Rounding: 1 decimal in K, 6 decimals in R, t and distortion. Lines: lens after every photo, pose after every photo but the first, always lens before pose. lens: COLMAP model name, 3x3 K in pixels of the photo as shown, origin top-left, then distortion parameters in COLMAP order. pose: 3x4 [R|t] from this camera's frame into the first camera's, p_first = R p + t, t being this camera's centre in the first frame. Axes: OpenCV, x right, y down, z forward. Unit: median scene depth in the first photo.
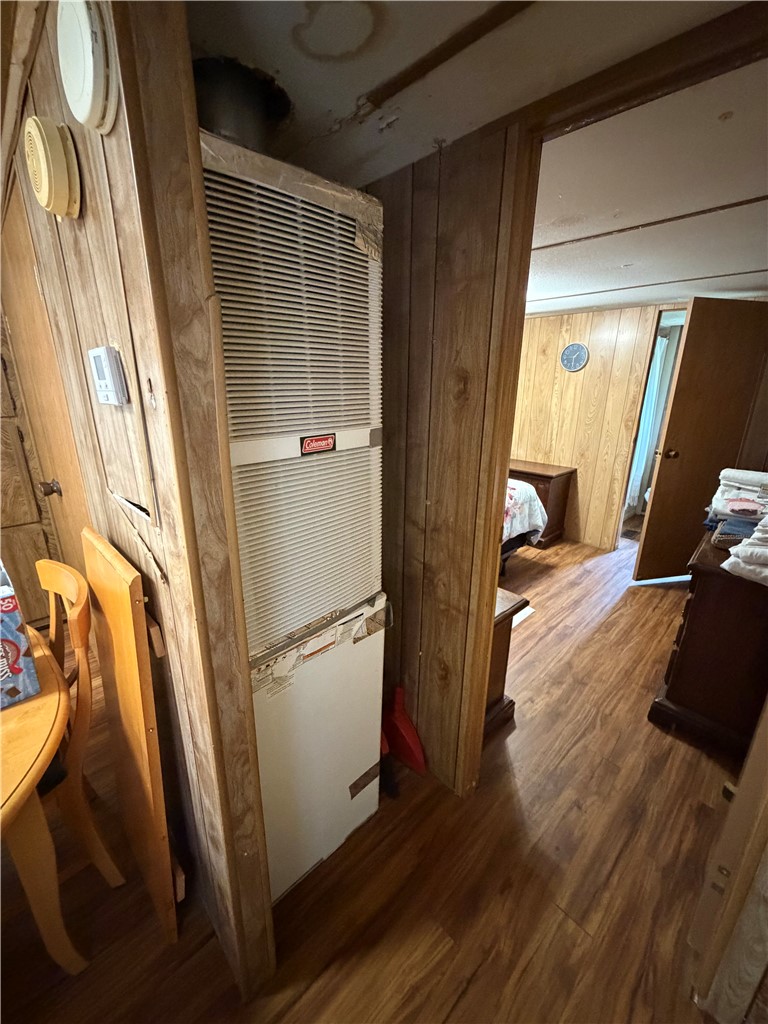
lens RADIAL K [[408.7, 0, 384.0], [0, 408.7, 512.0], [0, 0, 1]] dist [-0.000589, 0.000328]
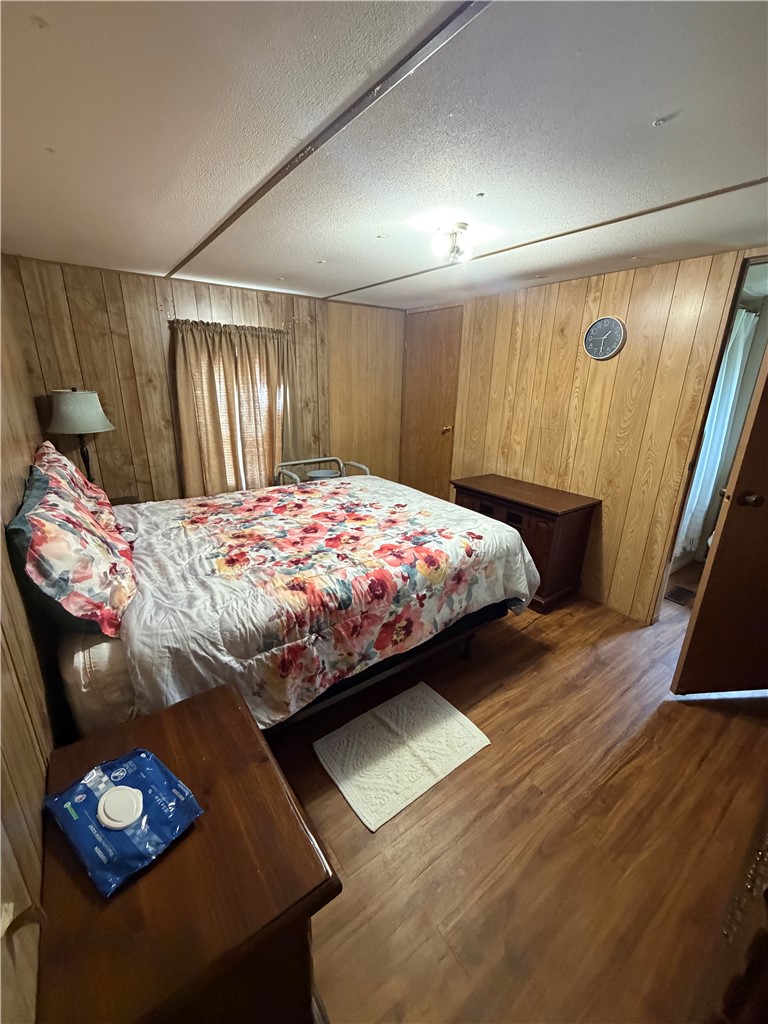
lens RADIAL K [[408.7, 0, 384.0], [0, 408.7, 512.0], [0, 0, 1]] dist [-0.000589, 0.000328]
pose [[0.990939, 0.053328, -0.123273, 0.226077], [-0.052221, 0.998561, 0.012197, -0.089297], [0.123746, -0.005649, 0.992298, 0.311712]]
